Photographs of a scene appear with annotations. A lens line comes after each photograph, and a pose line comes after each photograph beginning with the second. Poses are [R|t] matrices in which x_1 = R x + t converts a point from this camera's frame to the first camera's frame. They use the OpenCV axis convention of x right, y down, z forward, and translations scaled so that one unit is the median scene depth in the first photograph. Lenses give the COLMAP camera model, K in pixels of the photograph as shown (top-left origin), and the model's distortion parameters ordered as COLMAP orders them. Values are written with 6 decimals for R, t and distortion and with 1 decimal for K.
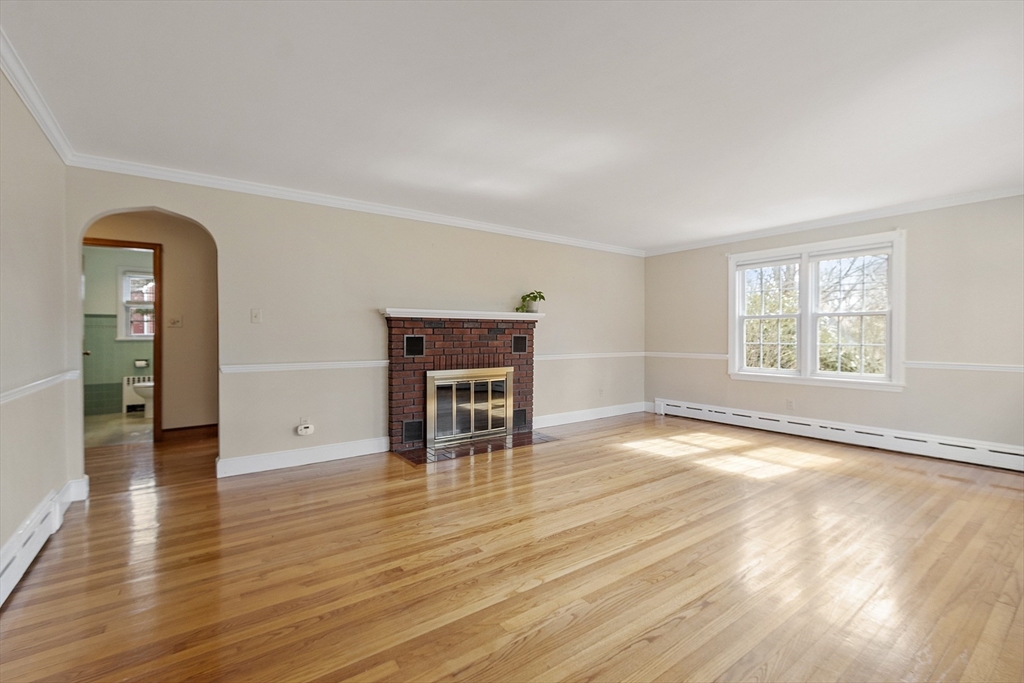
lens RADIAL K [[444.8, 0, 509.9], [0, 444.8, 338.2], [0, 0, 1]] dist [0.000007, 0.001567]
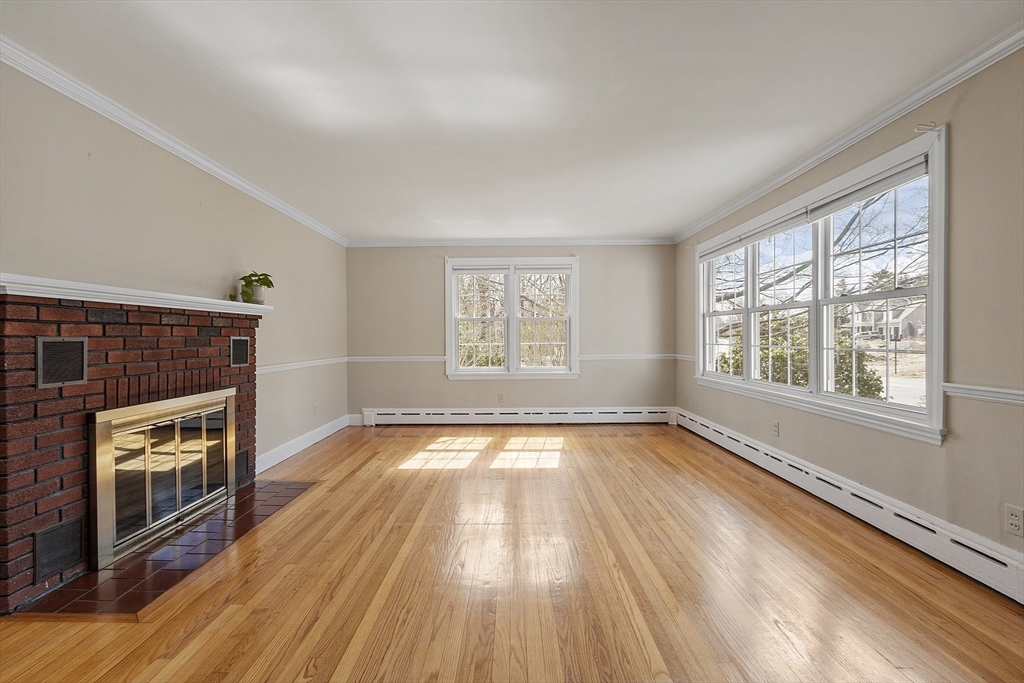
lens RADIAL K [[444.8, 0, 506.9], [0, 444.8, 341.0], [0, 0, 1]] dist [0.000007, 0.001567]
pose [[0.604551, -0.010750, 0.796494, -0.263721], [0.011609, 0.999922, 0.004684, -0.000530], [-0.796482, 0.006415, 0.604629, 0.307896]]
